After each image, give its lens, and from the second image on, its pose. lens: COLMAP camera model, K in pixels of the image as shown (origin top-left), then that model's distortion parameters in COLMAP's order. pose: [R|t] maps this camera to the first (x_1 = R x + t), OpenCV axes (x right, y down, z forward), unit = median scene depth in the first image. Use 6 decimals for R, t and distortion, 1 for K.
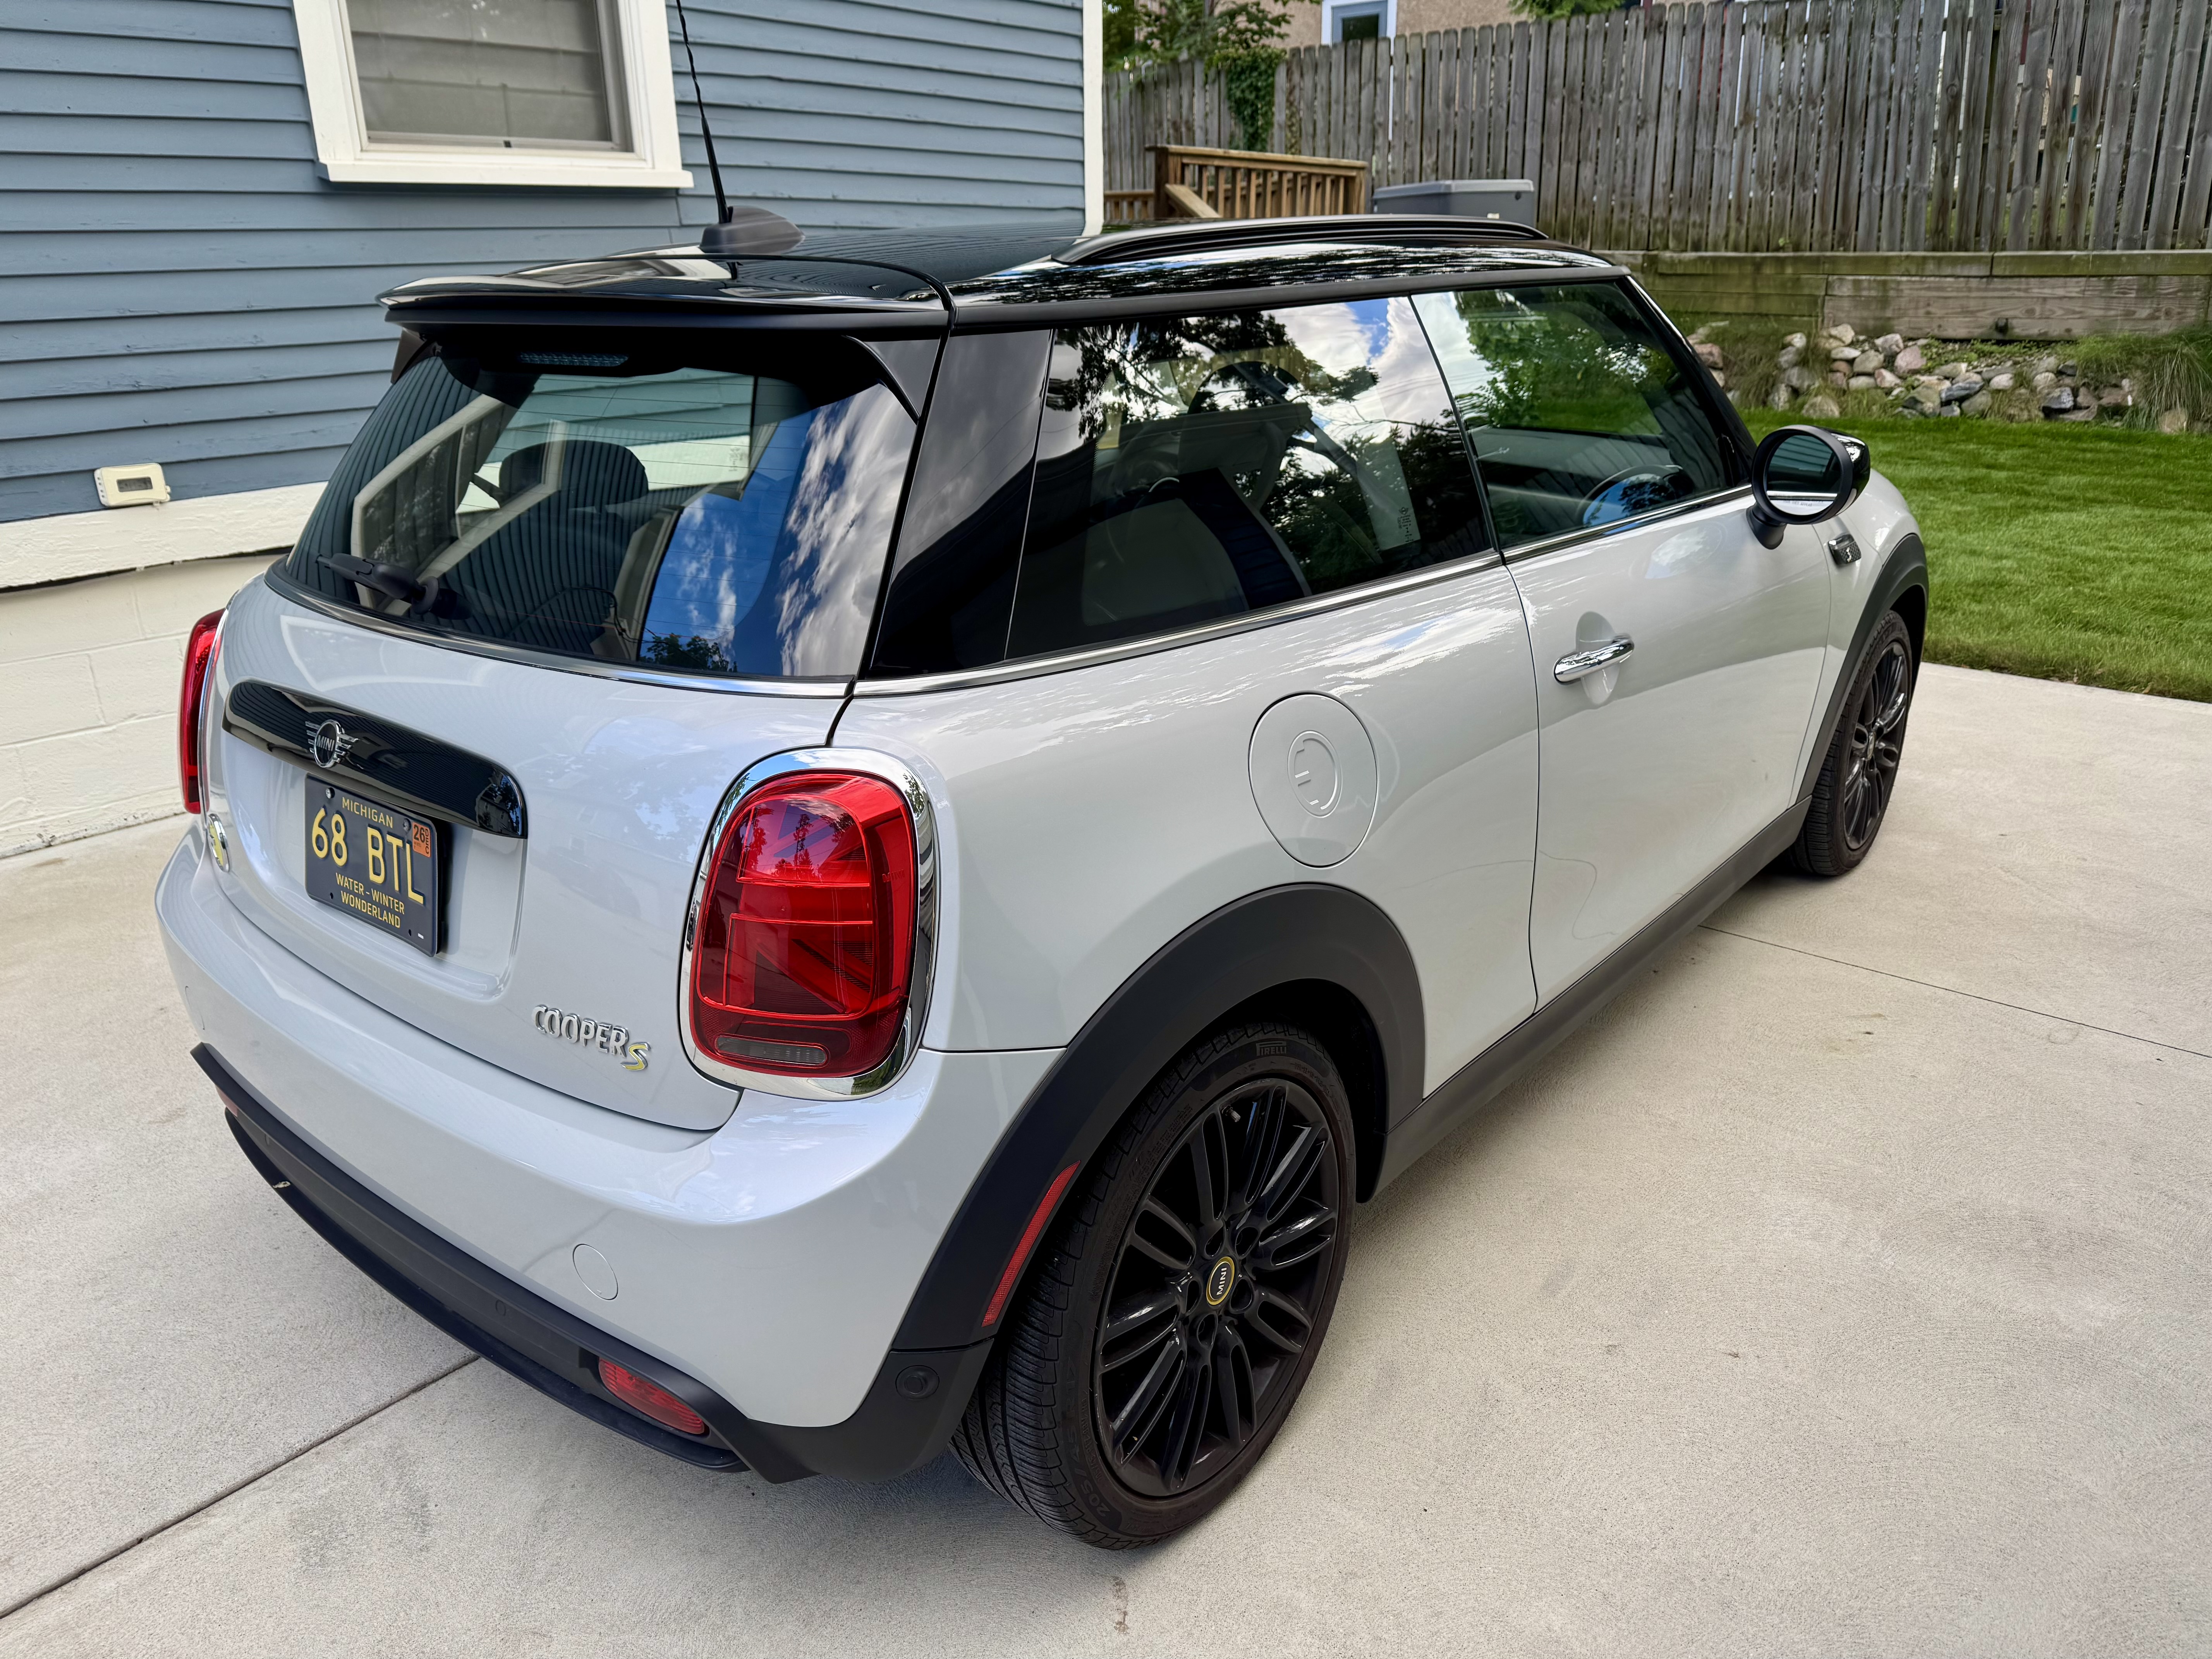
lens RADIAL K [[1565.6, 0, 1107.7], [0, 1565.6, 818.3], [0, 0, 1]] dist [0.002377, -0.006739]
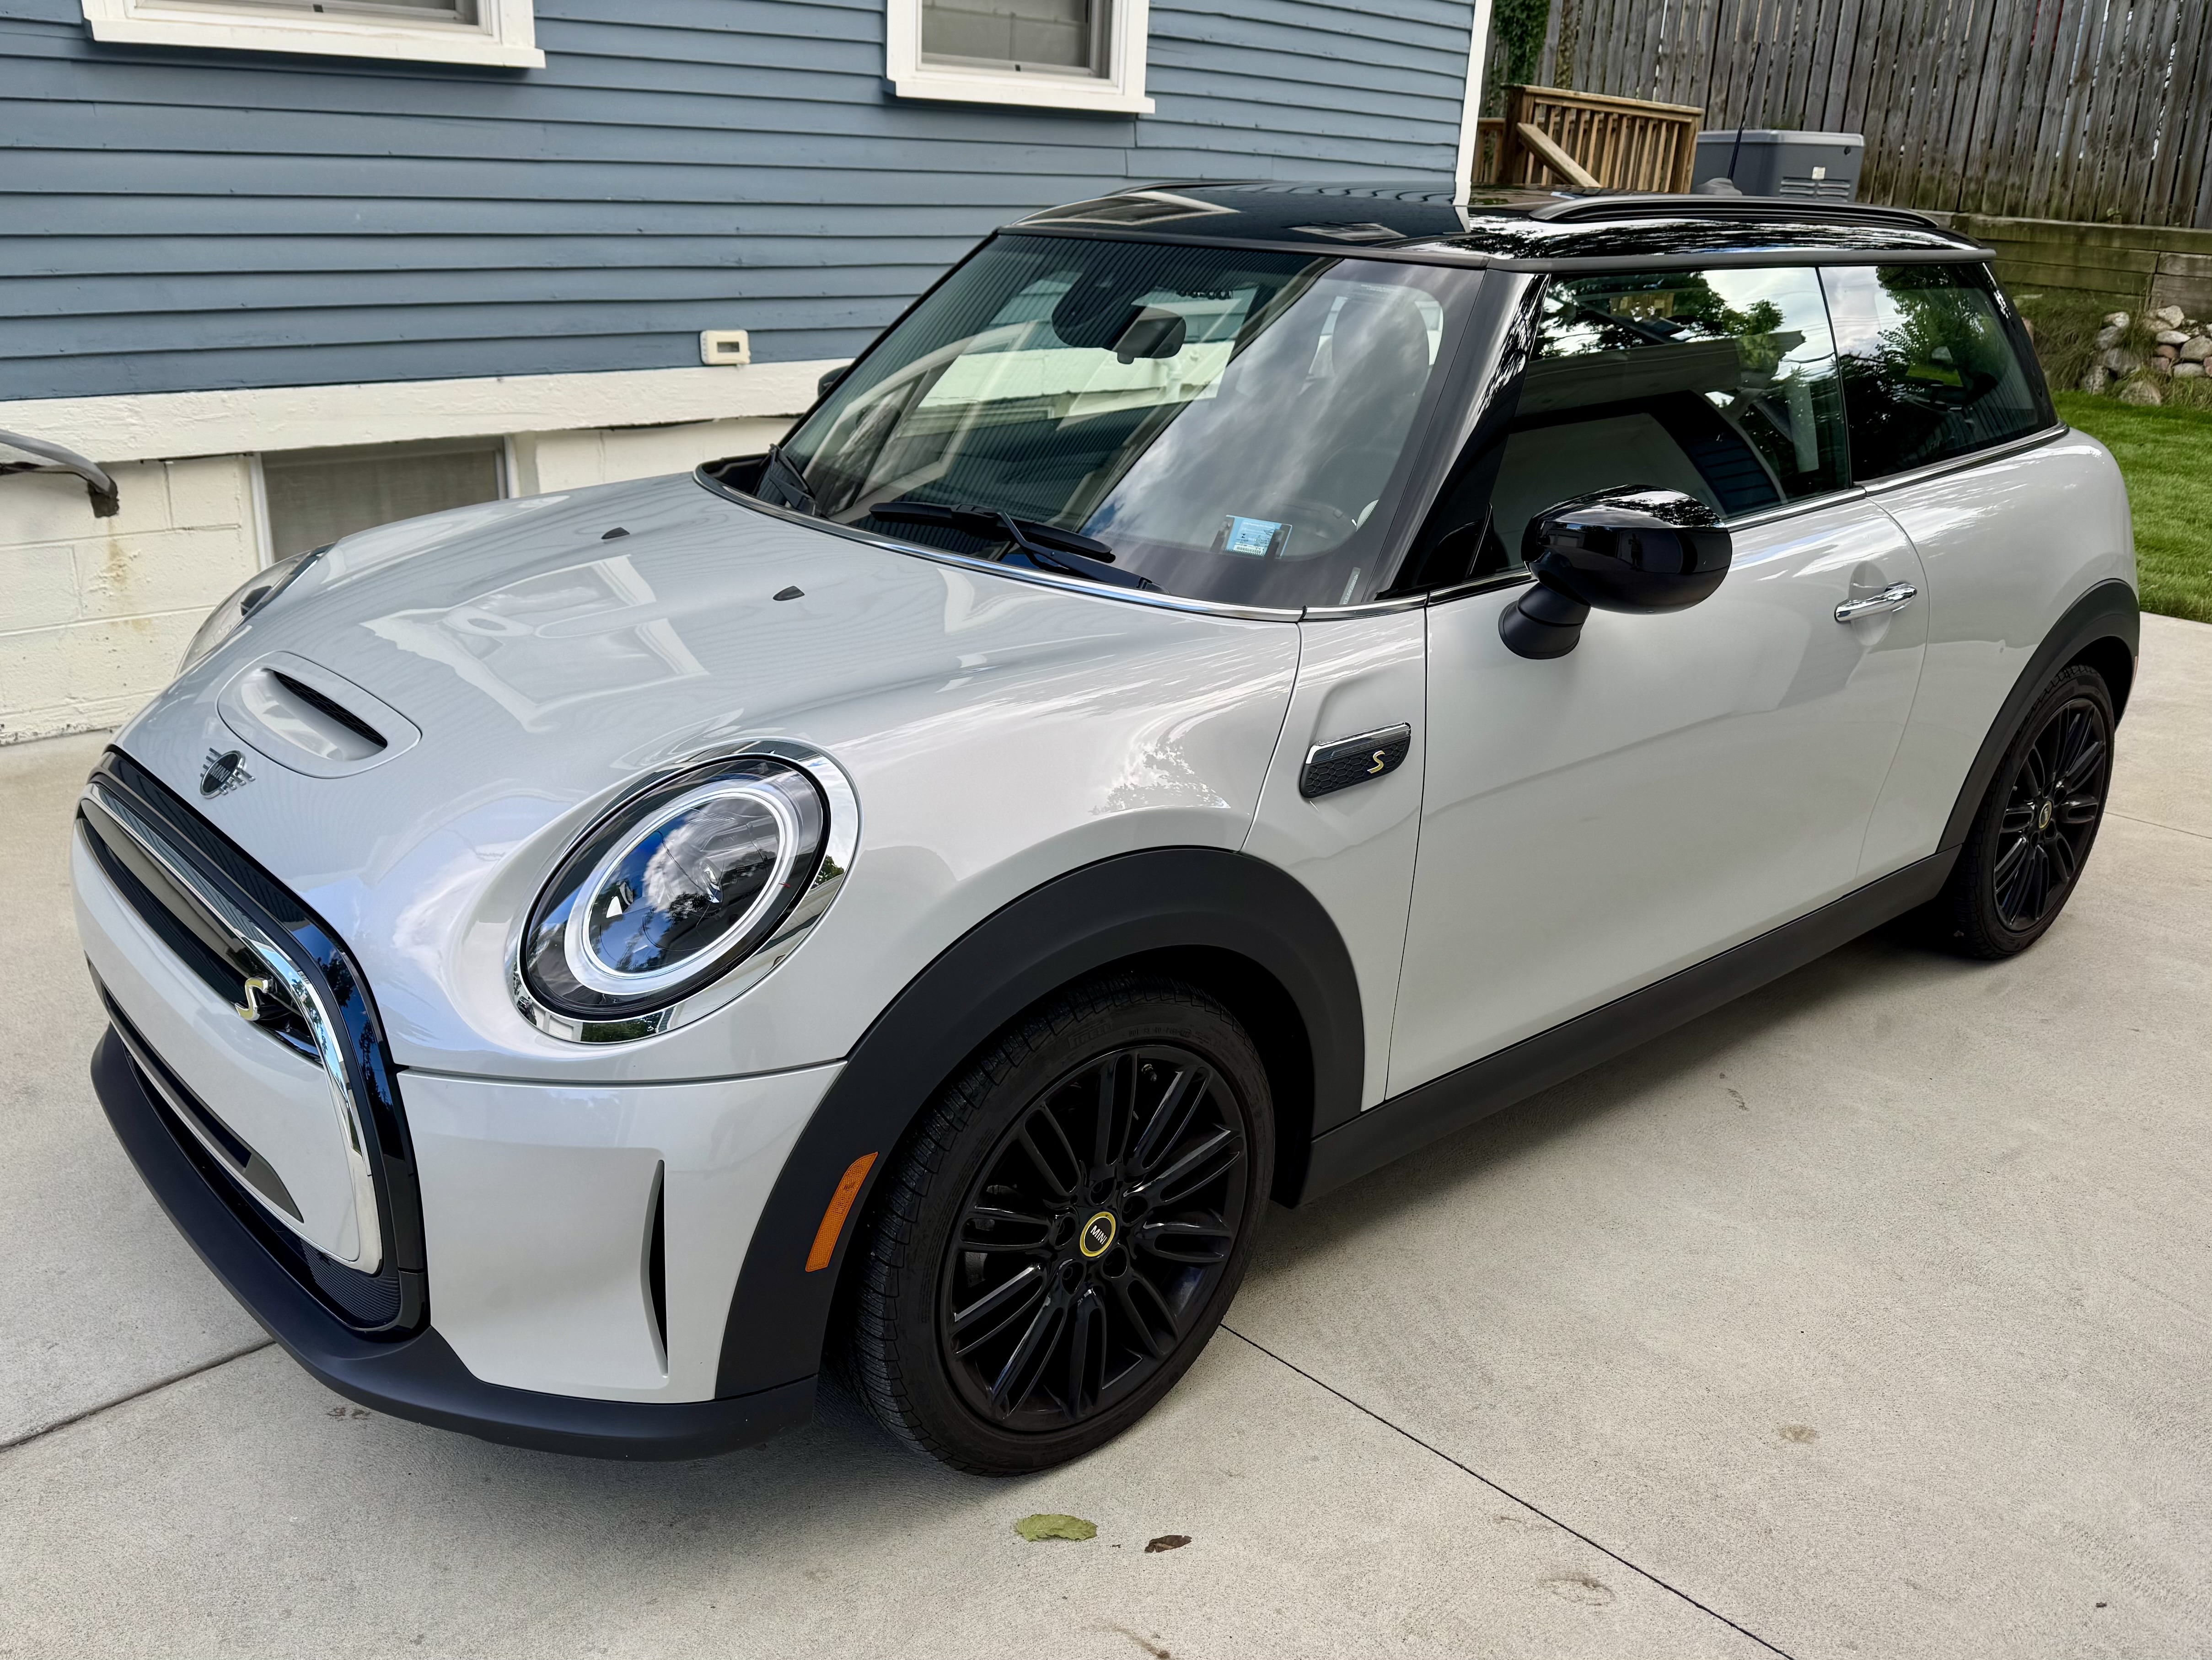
lens RADIAL K [[1820.4, 0, 1106.0], [0, 1820.4, 830.0], [0, 0, 1]] dist [0.014283, -0.012110]
pose [[0.995319, 0.081348, -0.052170, -0.075831], [-0.081088, 0.996682, 0.007088, 0.036604], [0.052574, -0.002824, 0.998613, -0.111754]]
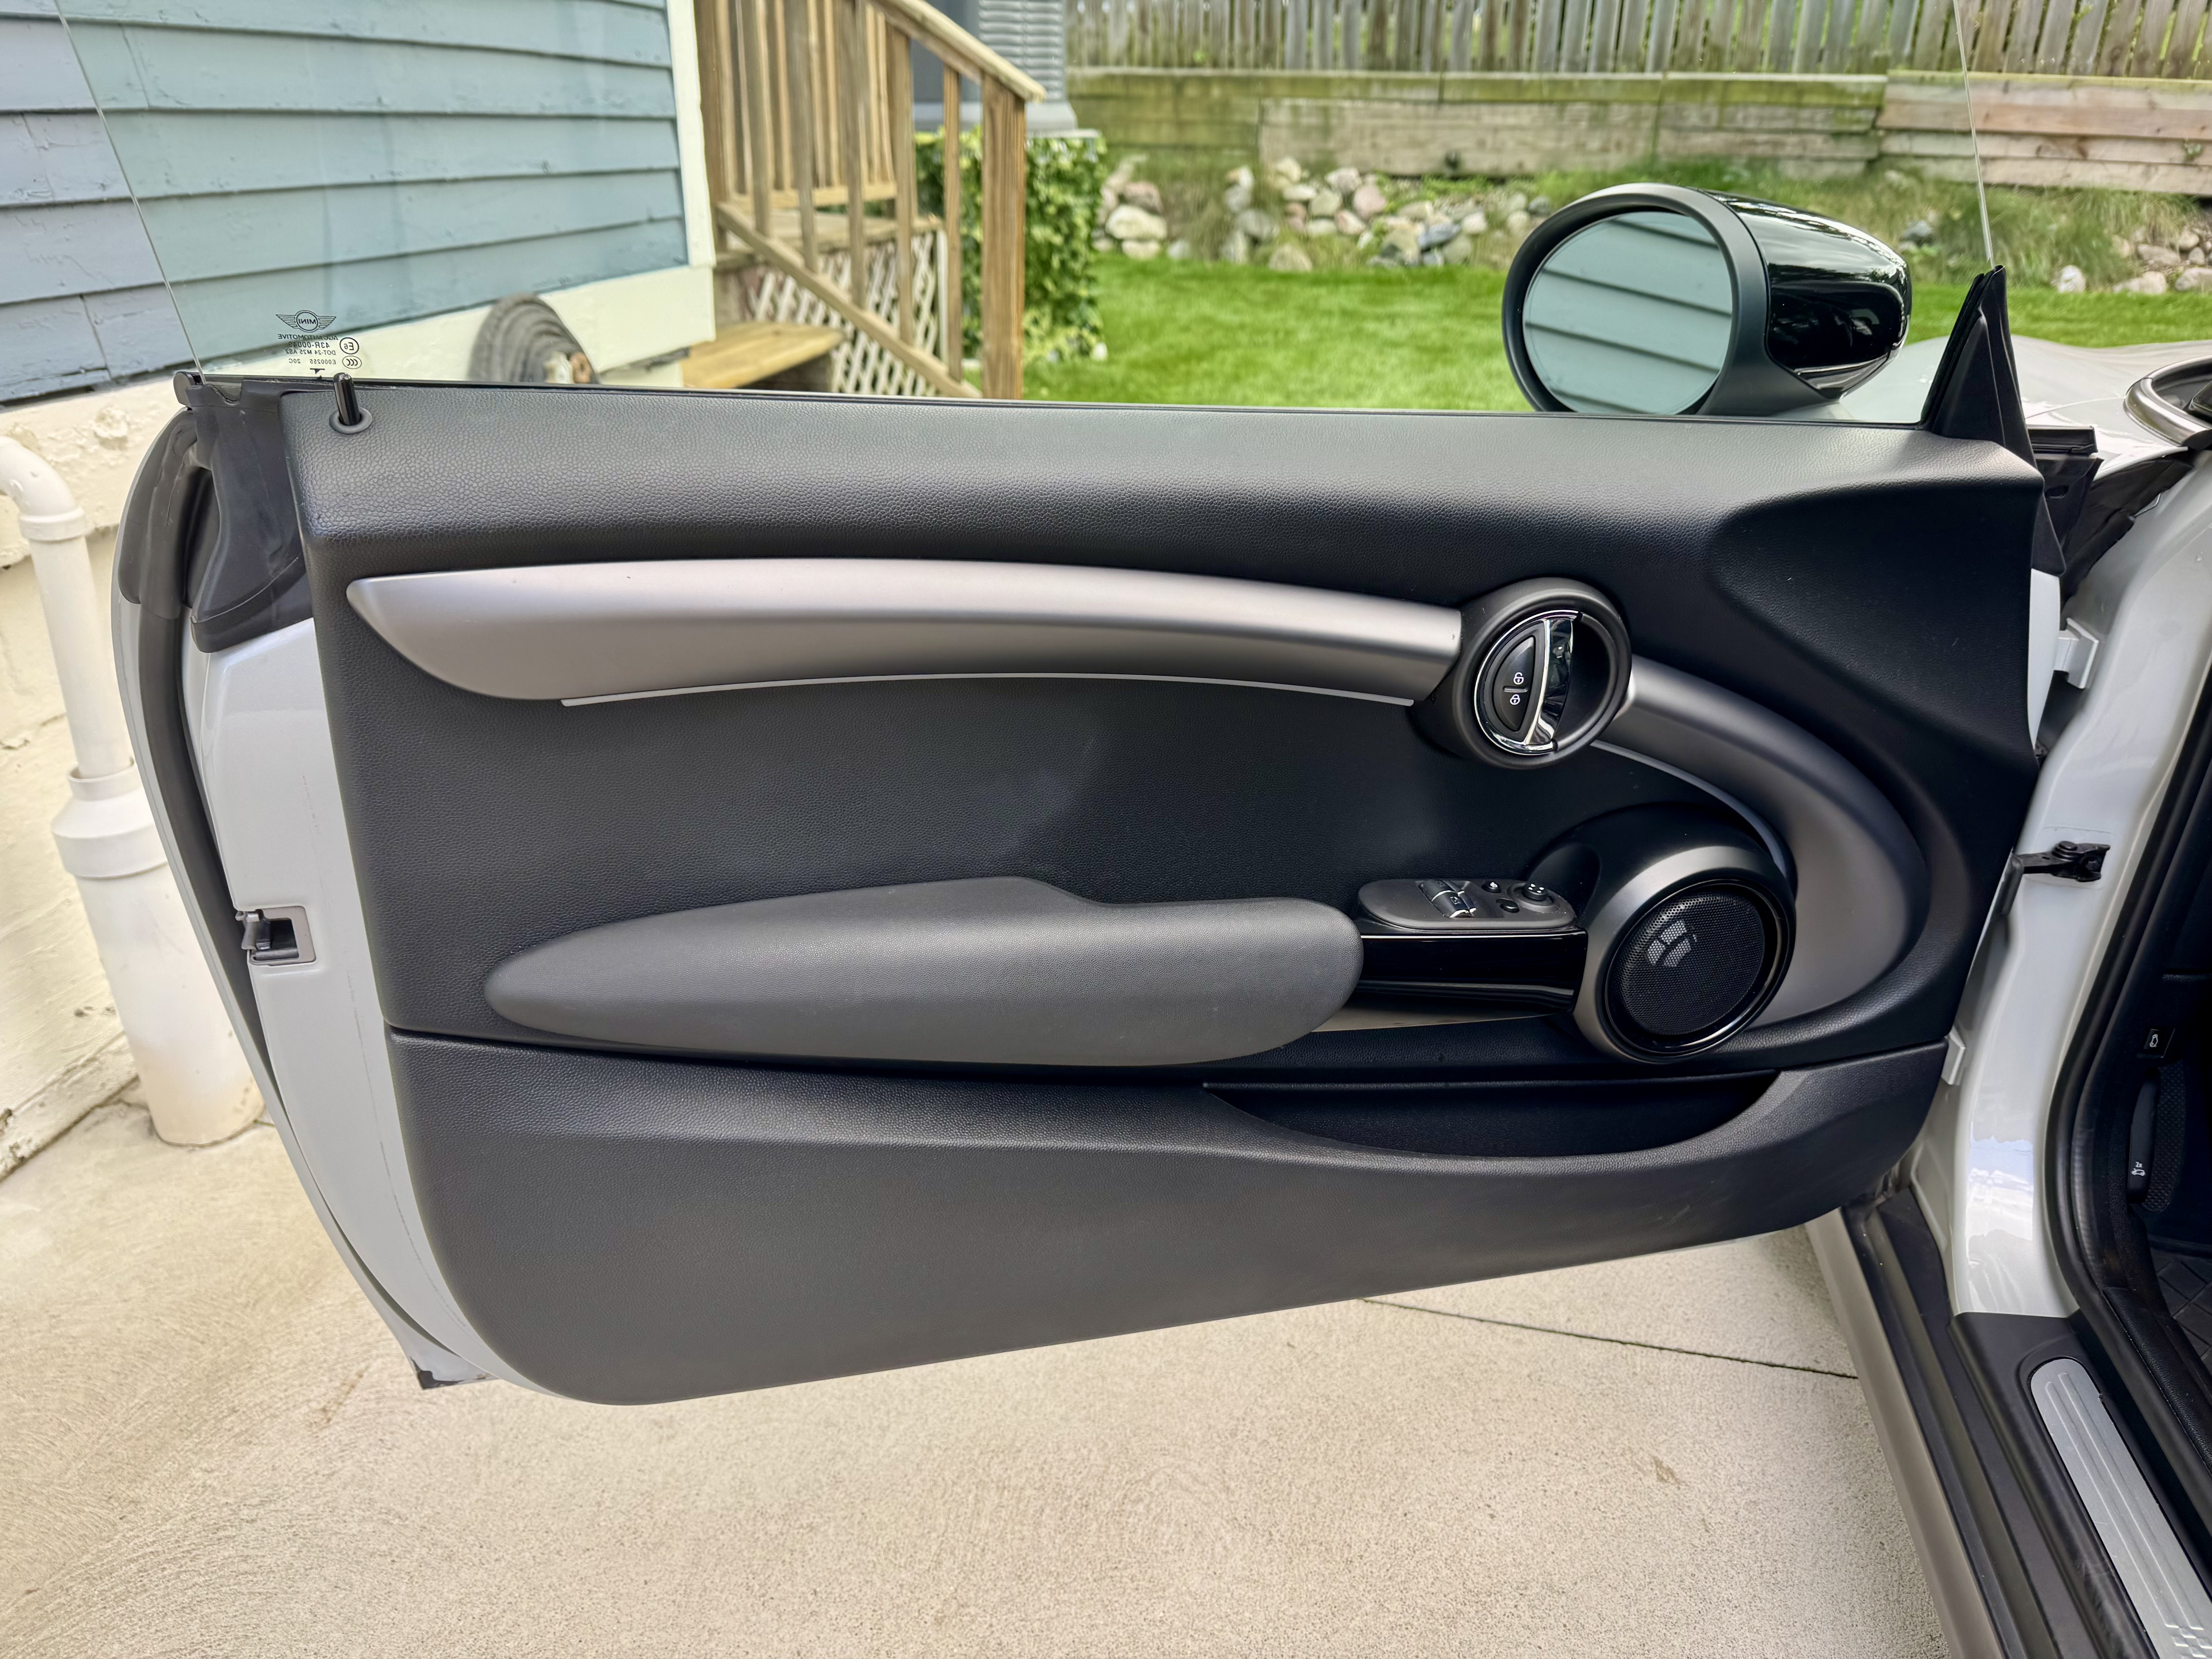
lens RADIAL K [[1608.2, 0, 1127.5], [0, 1608.2, 831.3], [0, 0, 1]] dist [-0.018180, 0.007867]
pose [[0.864919, -0.192037, 0.463720, -0.081461], [0.152364, 0.980769, 0.121972, -0.076554], [-0.478226, -0.034842, 0.877546, 0.265898]]
